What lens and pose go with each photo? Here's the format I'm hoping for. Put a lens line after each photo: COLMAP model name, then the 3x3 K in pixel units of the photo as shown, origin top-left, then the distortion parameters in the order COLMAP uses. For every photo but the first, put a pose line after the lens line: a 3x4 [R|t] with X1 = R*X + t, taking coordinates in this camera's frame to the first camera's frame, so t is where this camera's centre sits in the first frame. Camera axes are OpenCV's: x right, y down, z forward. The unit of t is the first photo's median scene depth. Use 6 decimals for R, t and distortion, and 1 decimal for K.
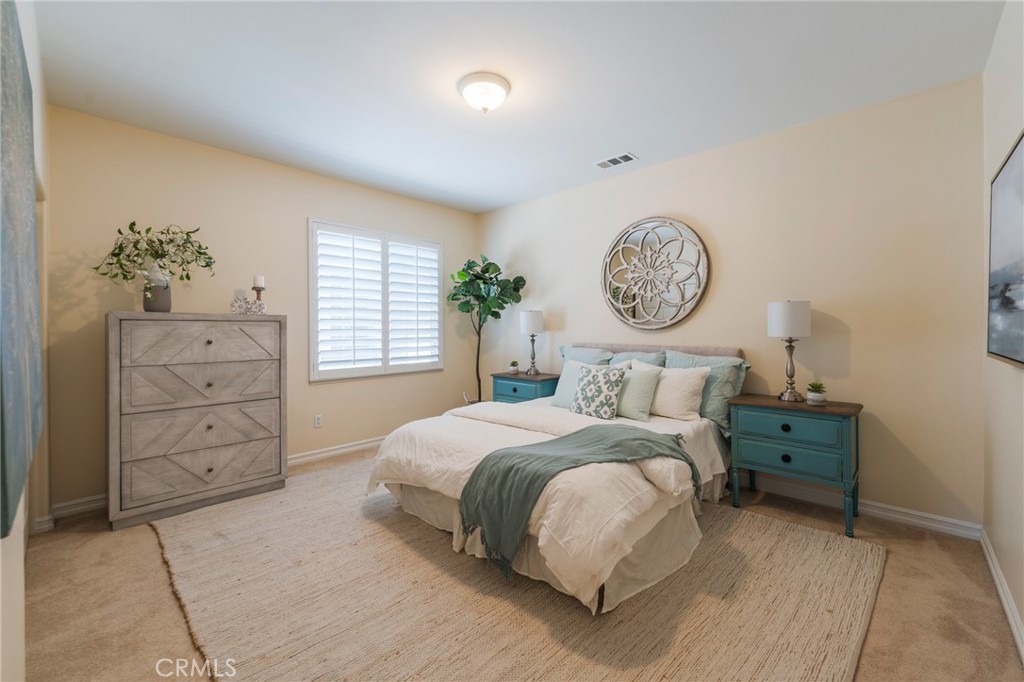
lens RADIAL K [[420.6, 0, 511.3], [0, 420.6, 327.0], [0, 0, 1]] dist [-0.001220, -0.000028]
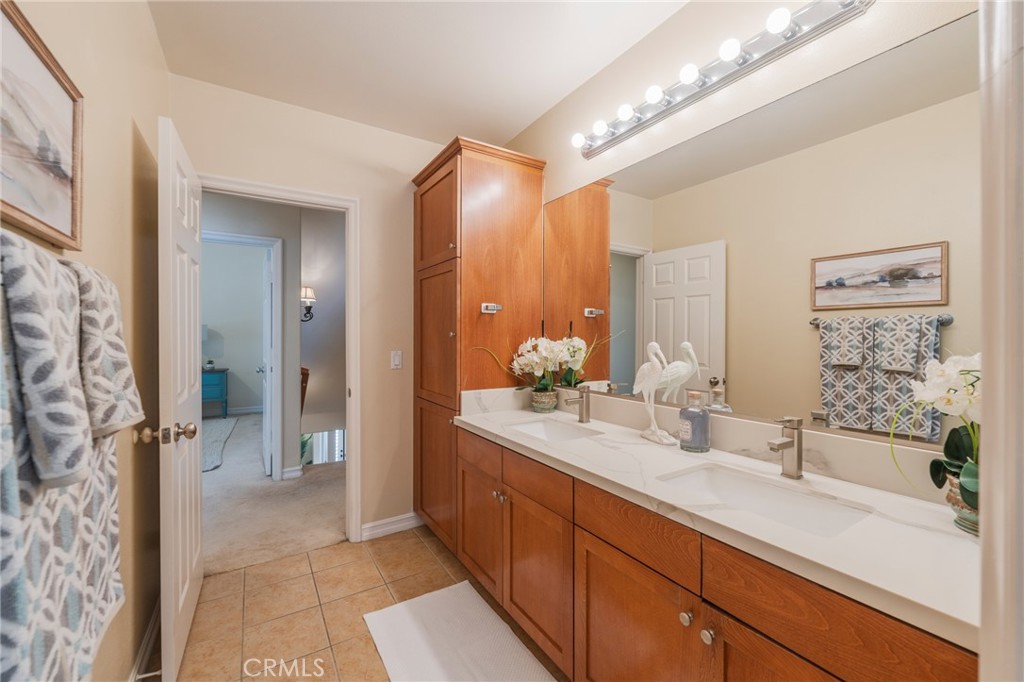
lens RADIAL K [[409.4, 0, 512.1], [0, 409.4, 336.1], [0, 0, 1]] dist [-0.001323, -0.000082]
pose [[0.253842, 0.002720, 0.967242, -0.685773], [-0.007565, 0.999971, -0.000827, -0.006679], [-0.967216, -0.007107, 0.253855, -0.783845]]
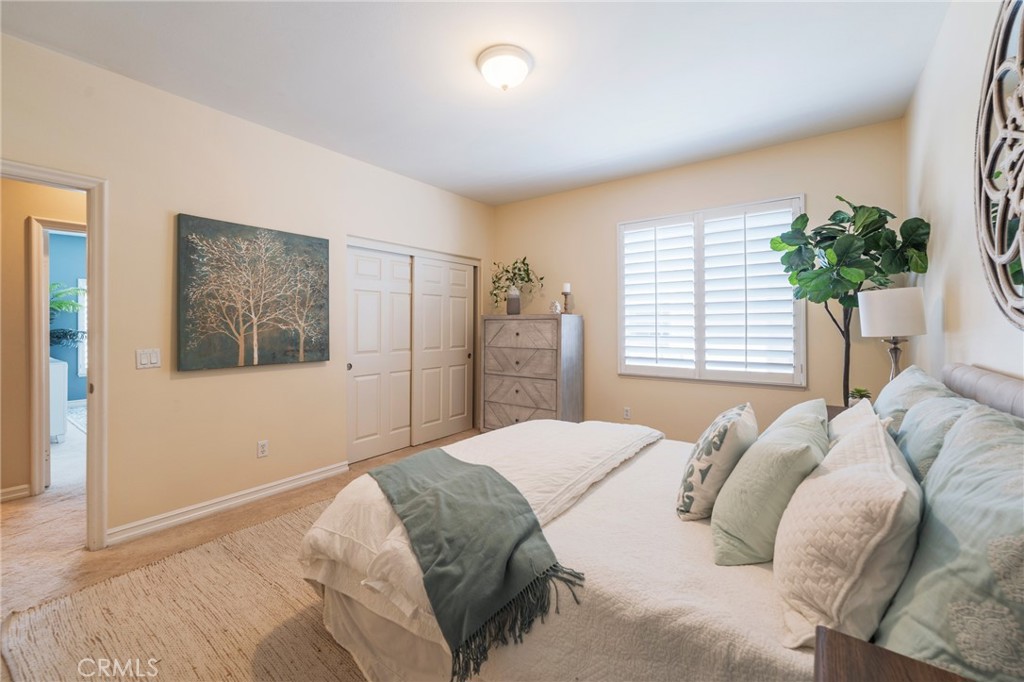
lens RADIAL K [[420.6, 0, 511.3], [0, 420.6, 327.0], [0, 0, 1]] dist [-0.001220, -0.000028]
pose [[0.117991, 0.008588, -0.992978, 0.681727], [0.003350, 0.999953, 0.009046, -0.001813], [0.993009, -0.004393, 0.117956, 0.735298]]
